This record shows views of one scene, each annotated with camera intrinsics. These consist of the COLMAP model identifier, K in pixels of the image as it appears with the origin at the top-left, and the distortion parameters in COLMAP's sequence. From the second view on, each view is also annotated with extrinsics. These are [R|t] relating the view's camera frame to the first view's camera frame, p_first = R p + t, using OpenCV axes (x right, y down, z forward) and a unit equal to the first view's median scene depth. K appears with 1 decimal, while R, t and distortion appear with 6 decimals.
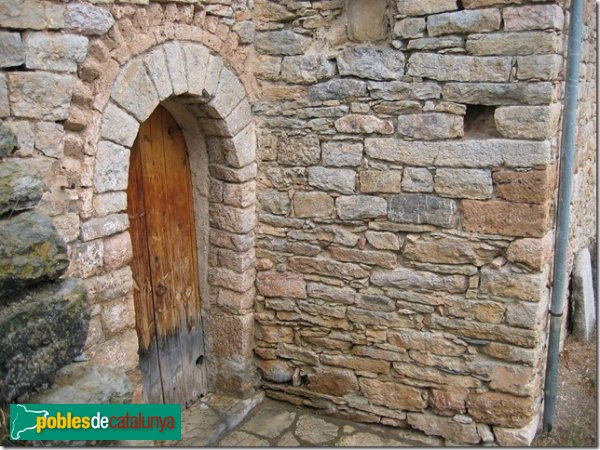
lens RADIAL K [[649.9, 0, 299.0], [0, 649.9, 227.0], [0, 0, 1]] dist [-0.033863, 0.000000]
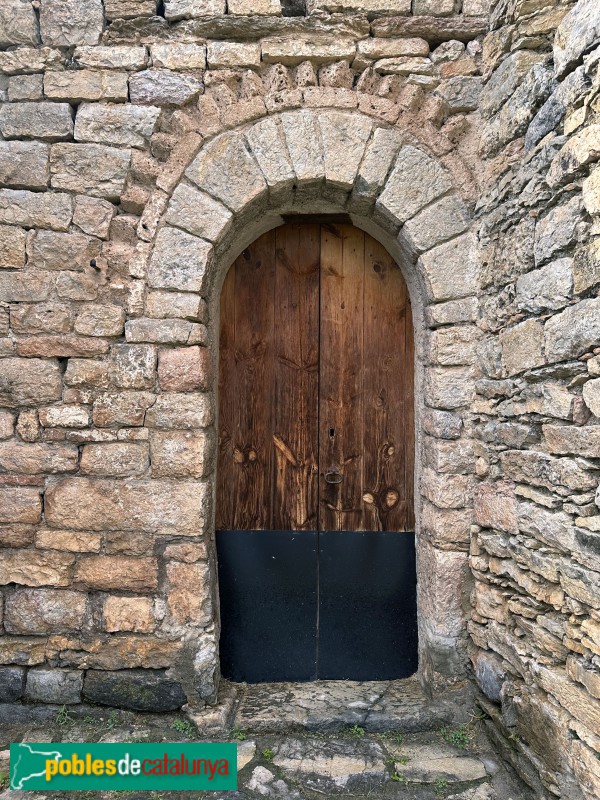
lens RADIAL K [[591.0, 0, 293.2], [0, 591.0, 410.2], [0, 0, 1]] dist [0.070023, -0.079931]
pose [[0.517287, 0.010594, -0.855746, 0.416594], [-0.225615, 0.966239, -0.124419, 0.145836], [0.825537, 0.257430, 0.502213, 0.754916]]
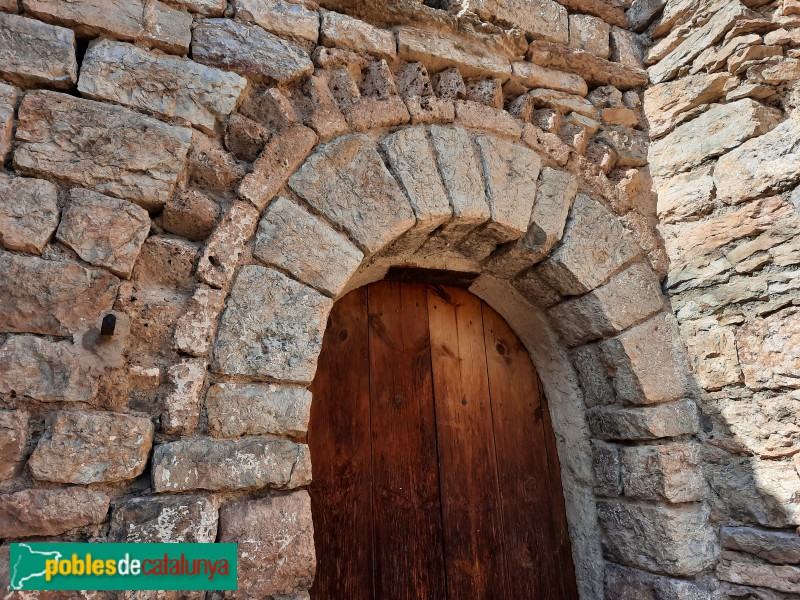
lens RADIAL K [[591.0, 0, 395.6], [0, 591.0, 292.3], [0, 0, 1]] dist [0.070023, -0.079931]
pose [[0.823933, -0.191286, -0.533427, -0.001518], [-0.108779, 0.870415, -0.480150, 0.069442], [0.556149, 0.453637, 0.696356, 0.721405]]
